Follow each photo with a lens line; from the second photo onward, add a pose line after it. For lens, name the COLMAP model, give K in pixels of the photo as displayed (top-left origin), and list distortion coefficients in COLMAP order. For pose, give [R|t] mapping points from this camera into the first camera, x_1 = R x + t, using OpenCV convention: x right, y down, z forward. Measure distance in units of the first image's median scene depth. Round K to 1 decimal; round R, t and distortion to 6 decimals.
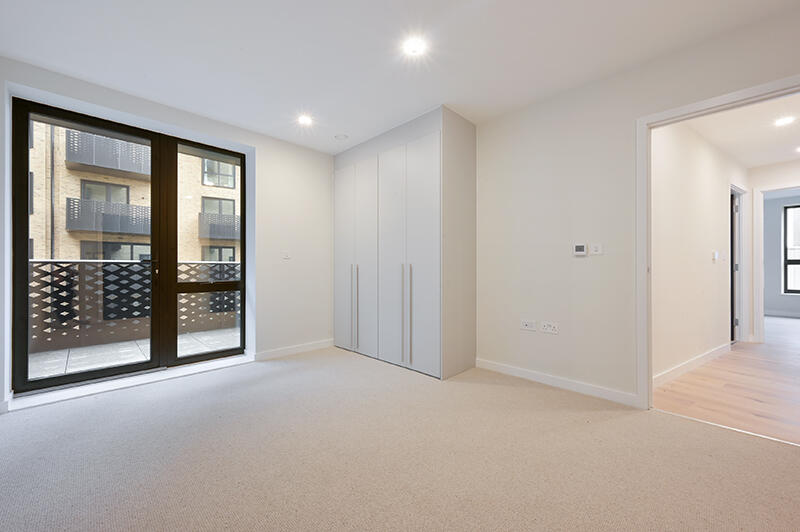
lens RADIAL K [[315.2, 0, 400.0], [0, 315.2, 266.0], [0, 0, 1]] dist [0.000856, 0.000190]
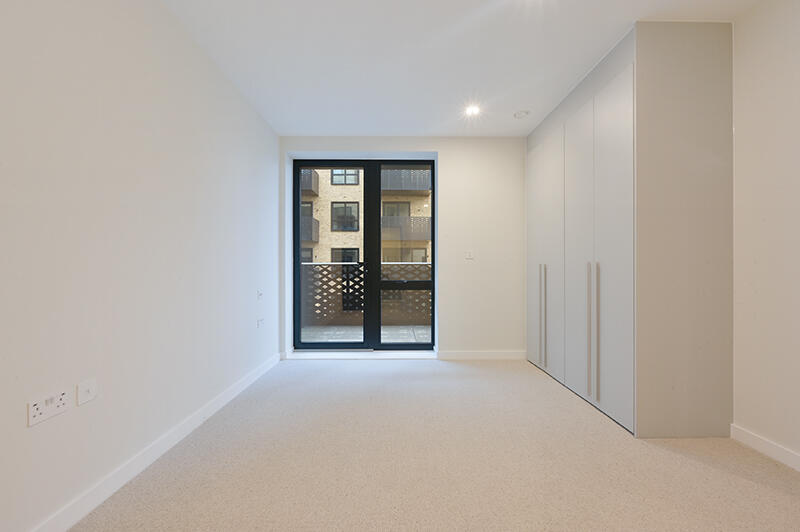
lens RADIAL K [[341.1, 0, 400.0], [0, 341.1, 266.0], [0, 0, 1]] dist [-0.000216, 0.000108]
pose [[0.713629, -0.006102, -0.700497, 0.241209], [0.005924, 0.999979, -0.002675, 0.000493], [0.700498, -0.002241, 0.713650, 0.121199]]
